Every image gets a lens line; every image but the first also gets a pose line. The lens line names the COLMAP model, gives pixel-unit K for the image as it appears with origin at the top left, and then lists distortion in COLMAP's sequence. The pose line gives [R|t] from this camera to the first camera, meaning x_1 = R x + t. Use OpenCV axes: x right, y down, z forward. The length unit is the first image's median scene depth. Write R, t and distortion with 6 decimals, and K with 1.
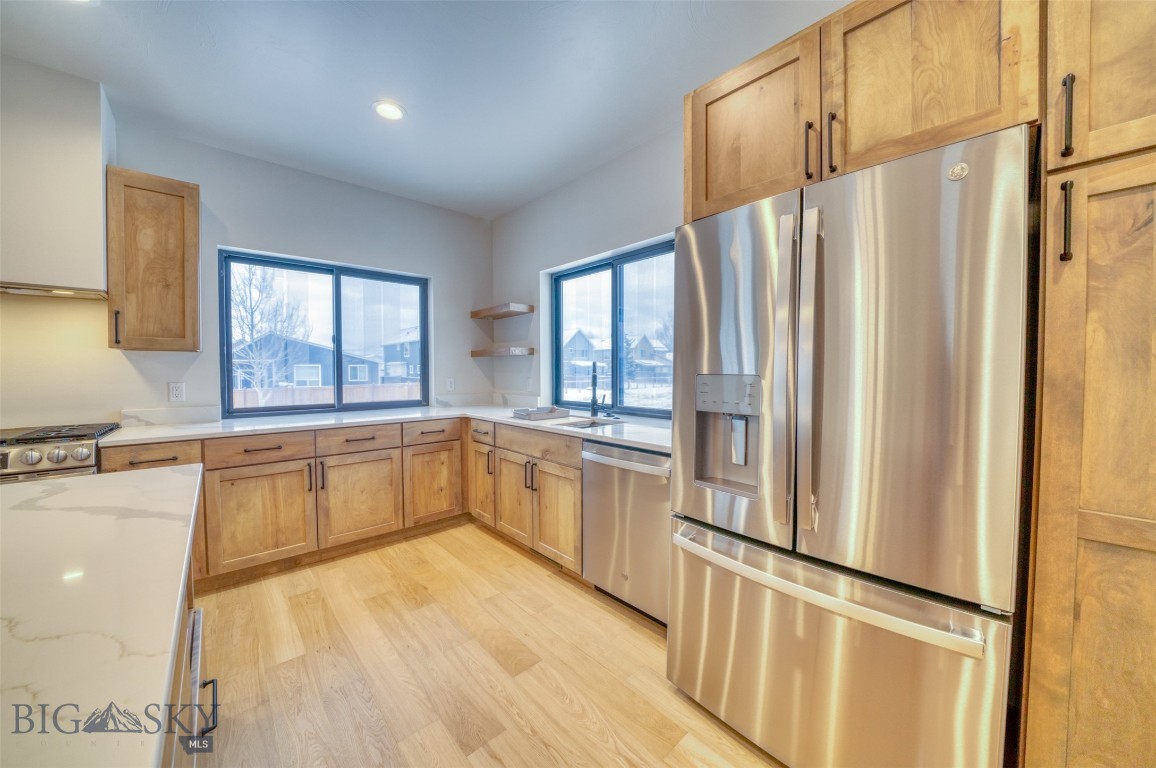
lens RADIAL K [[399.8, 0, 574.3], [0, 399.8, 382.2], [0, 0, 1]] dist [-0.013964, 0.000327]
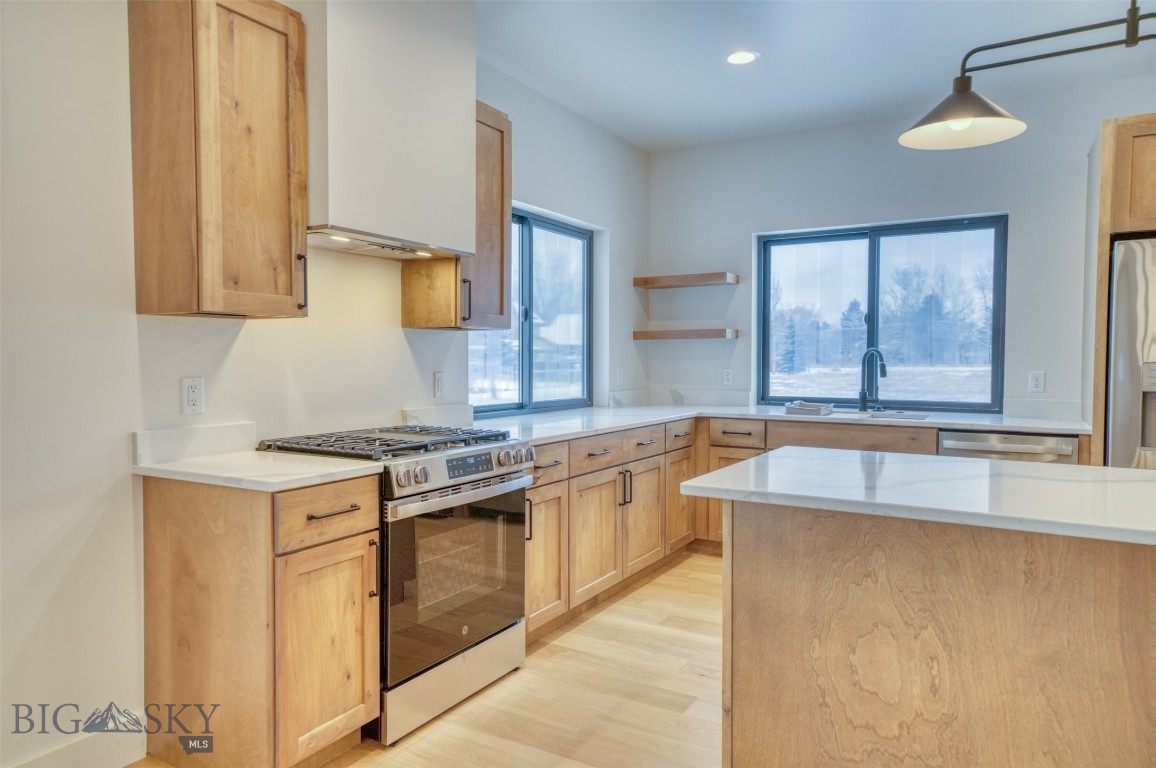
lens RADIAL K [[743.1, 0, 578.0], [0, 743.1, 384.0], [0, 0, 1]] dist [0.038625, 0.000841]
pose [[0.950821, -0.005249, 0.309695, -1.050533], [0.004330, 0.999984, 0.003655, 0.016983], [-0.309709, -0.002135, 0.950829, -0.357329]]
